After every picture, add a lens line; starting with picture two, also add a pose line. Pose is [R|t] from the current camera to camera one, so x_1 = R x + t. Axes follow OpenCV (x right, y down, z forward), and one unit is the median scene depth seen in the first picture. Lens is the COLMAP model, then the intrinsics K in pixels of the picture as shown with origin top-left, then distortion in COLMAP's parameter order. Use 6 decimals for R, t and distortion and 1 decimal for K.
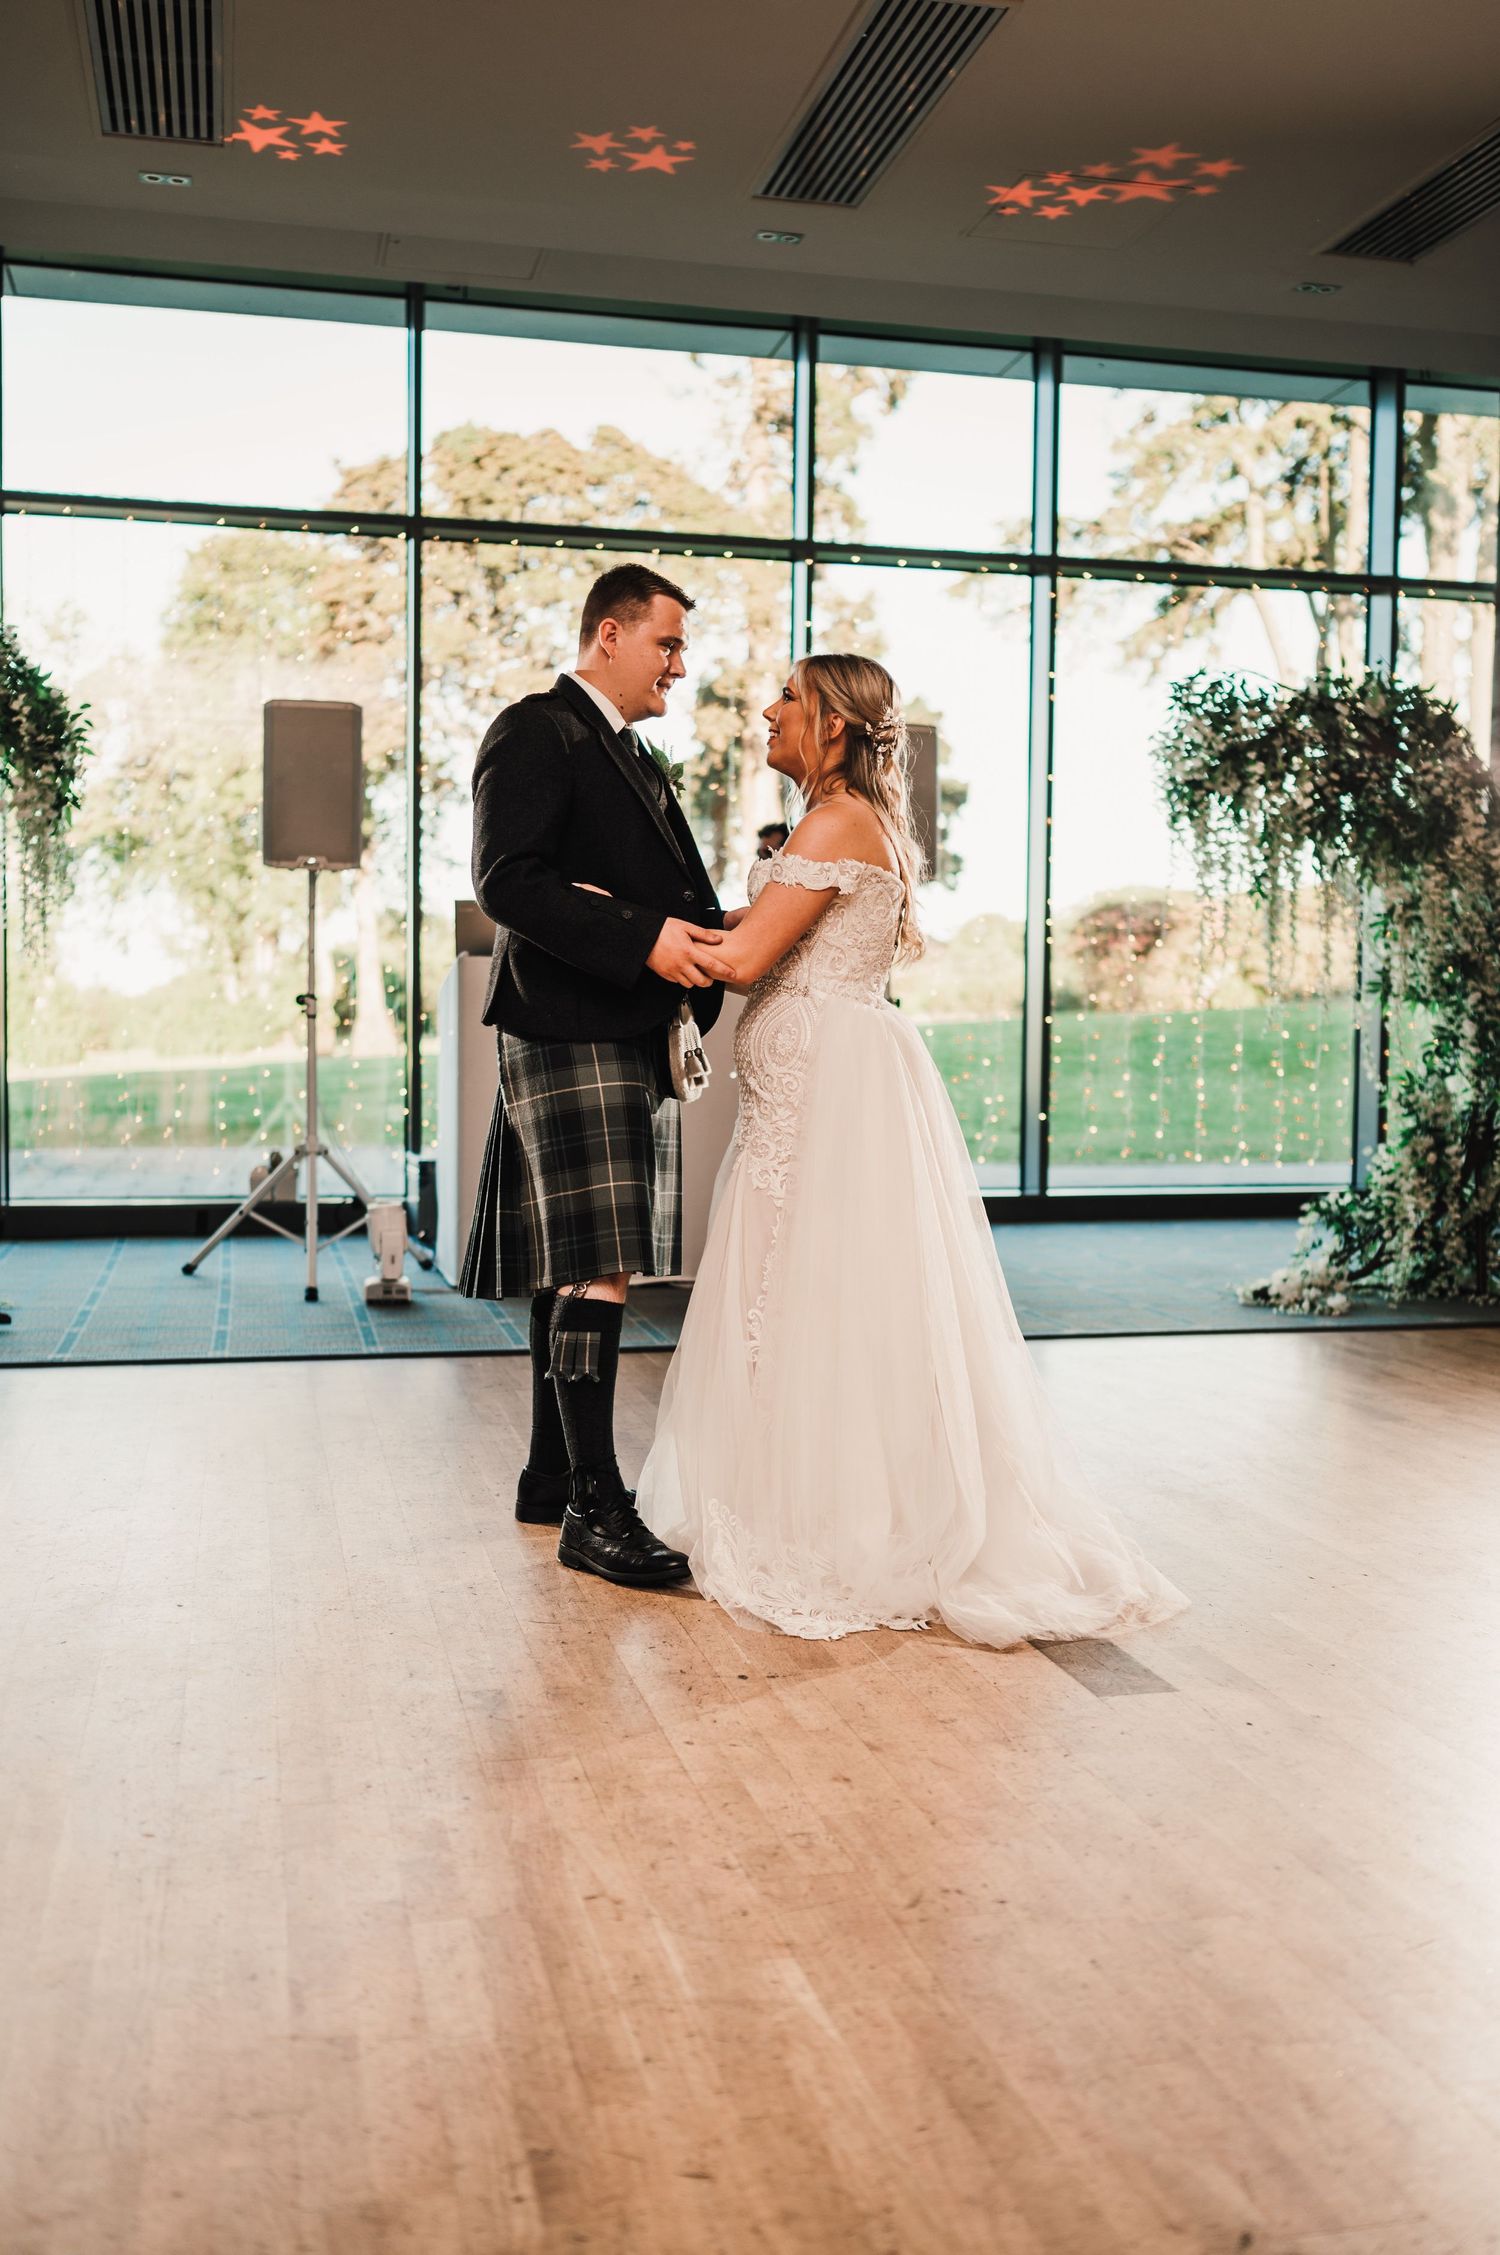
lens RADIAL K [[2149.1, 0, 748.5], [0, 2149.1, 1139.0], [0, 0, 1]] dist [-0.002535, 0.000000]
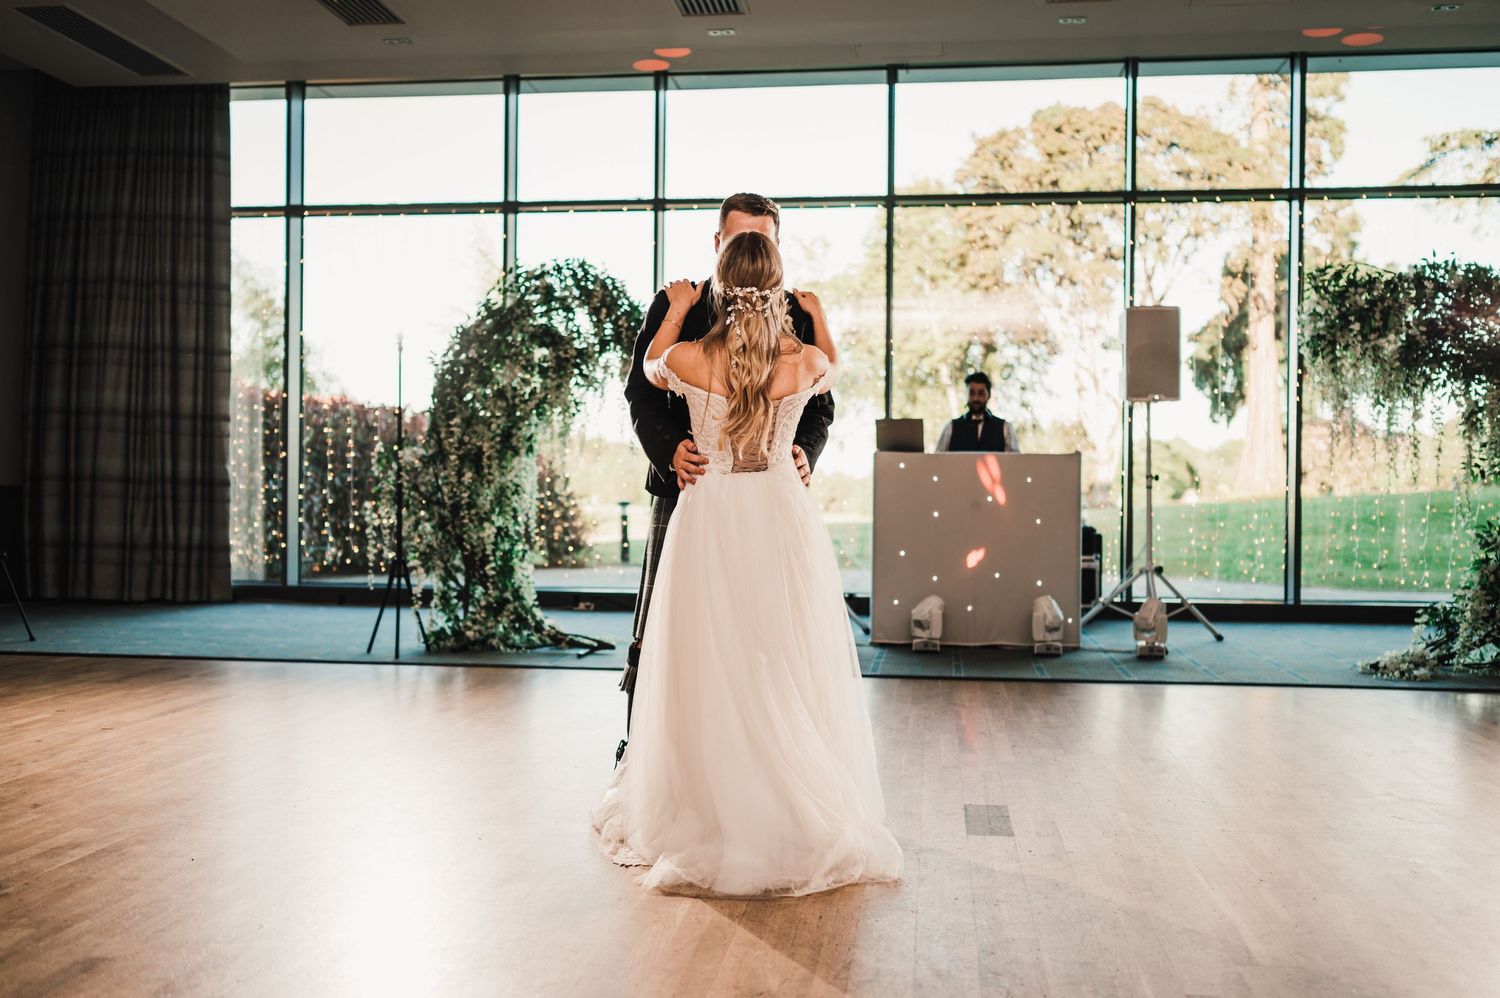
lens RADIAL K [[1429.6, 0, 743.6], [0, 1429.6, 490.4], [0, 0, 1]] dist [-0.002535, 0.000000]
pose [[0.935516, -0.000702, -0.353284, 0.129706], [-0.019458, 0.998378, -0.053509, 0.007600], [0.352748, 0.056932, 0.933985, -0.084168]]
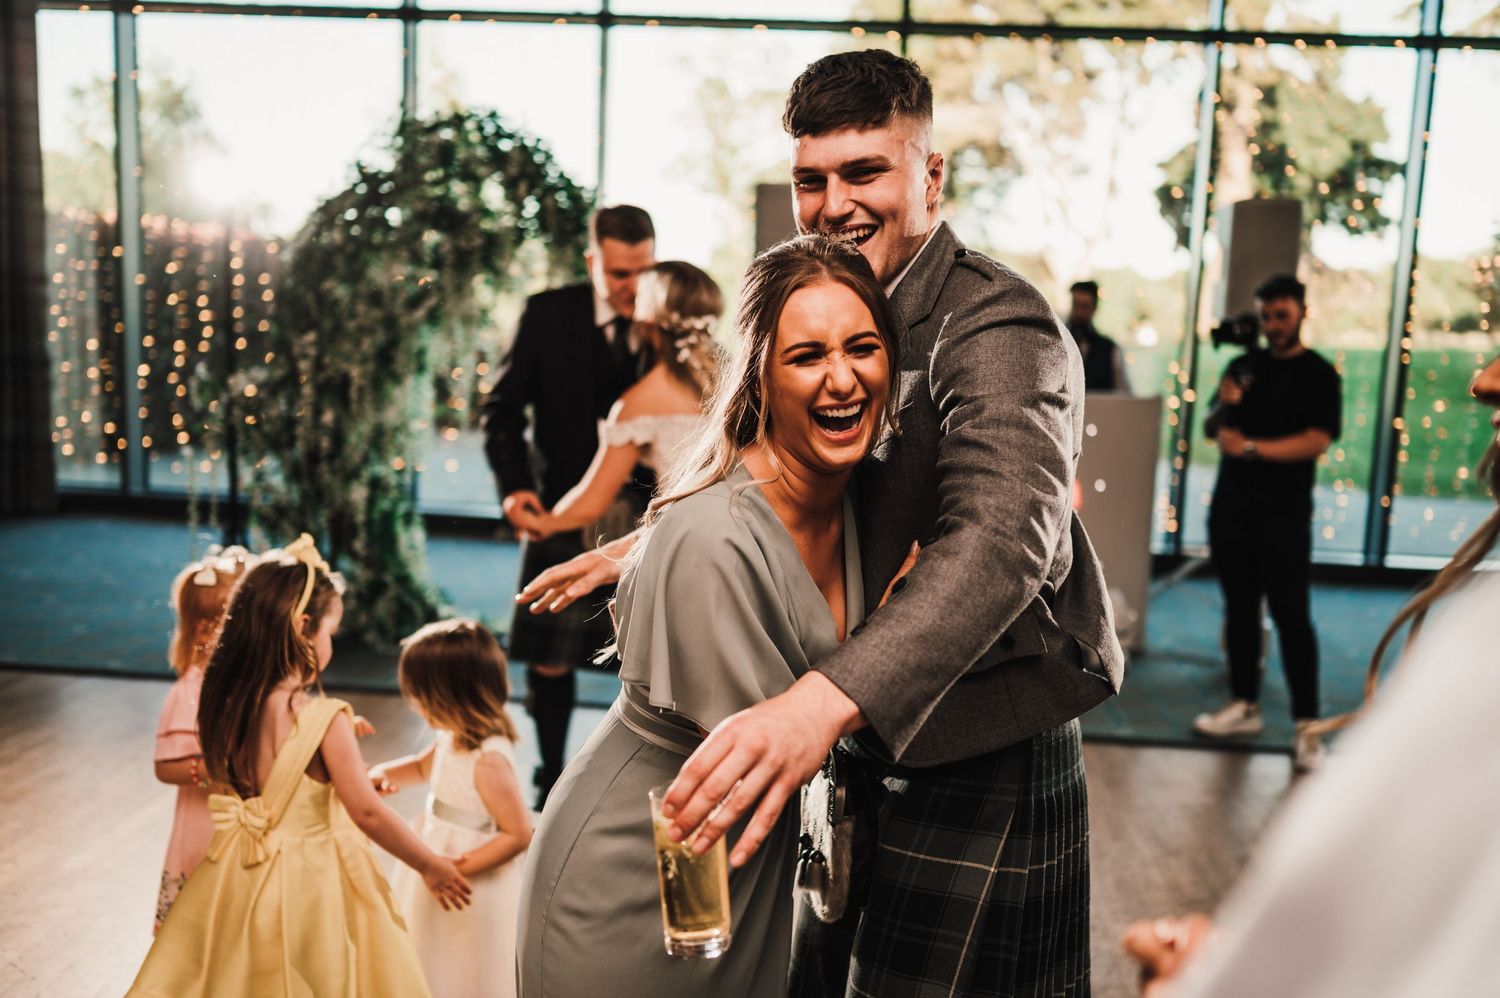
lens RADIAL K [[1429.6, 0, 744.4], [0, 1429.6, 512.7], [0, 0, 1]] dist [-0.002535, 0.000000]
pose [[0.948156, 0.077097, -0.308313, 0.041997], [-0.050907, 0.994446, 0.092117, -0.060729], [0.313703, -0.071646, 0.946814, 0.111350]]
